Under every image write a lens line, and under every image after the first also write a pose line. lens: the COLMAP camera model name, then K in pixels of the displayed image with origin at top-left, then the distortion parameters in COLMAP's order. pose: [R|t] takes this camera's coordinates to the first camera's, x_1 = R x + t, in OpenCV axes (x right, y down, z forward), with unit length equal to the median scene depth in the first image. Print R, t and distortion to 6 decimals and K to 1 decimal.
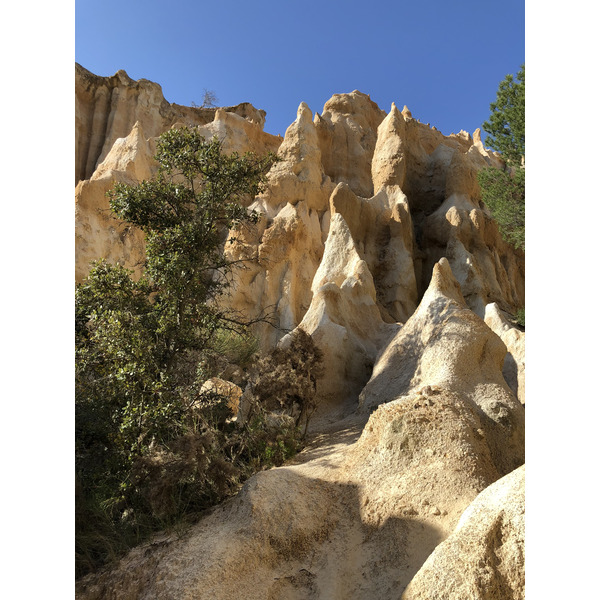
lens RADIAL K [[484.1, 0, 299.4], [0, 484.1, 296.8], [0, 0, 1]] dist [0.019602, -0.017133]
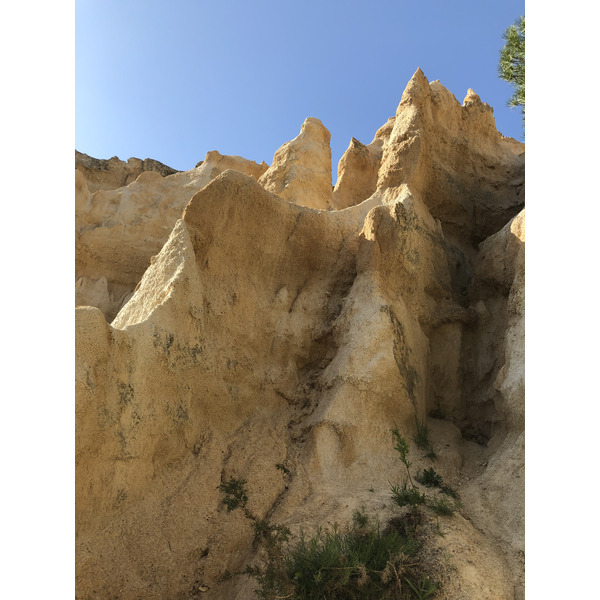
lens RADIAL K [[484.1, 0, 303.5], [0, 484.1, 301.5], [0, 0, 1]] dist [0.019602, -0.017133]
pose [[0.935779, -0.076141, -0.344268, 0.268791], [0.005172, 0.979264, -0.202523, -0.006297], [0.352550, 0.187736, 0.916768, 0.518055]]
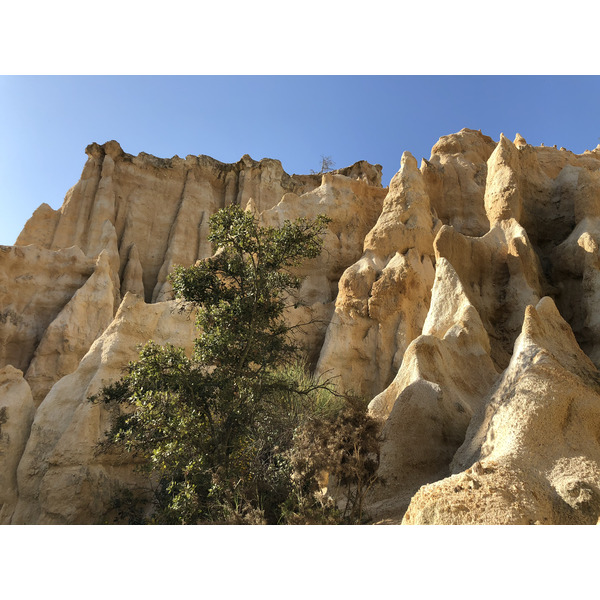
lens RADIAL K [[484.1, 0, 298.9], [0, 484.1, 291.5], [0, 0, 1]] dist [0.019602, -0.017133]
pose [[0.953217, -0.112379, -0.280623, 0.057724], [0.078641, 0.988554, -0.128752, -0.005915], [0.291880, 0.100660, 0.951143, 0.019697]]
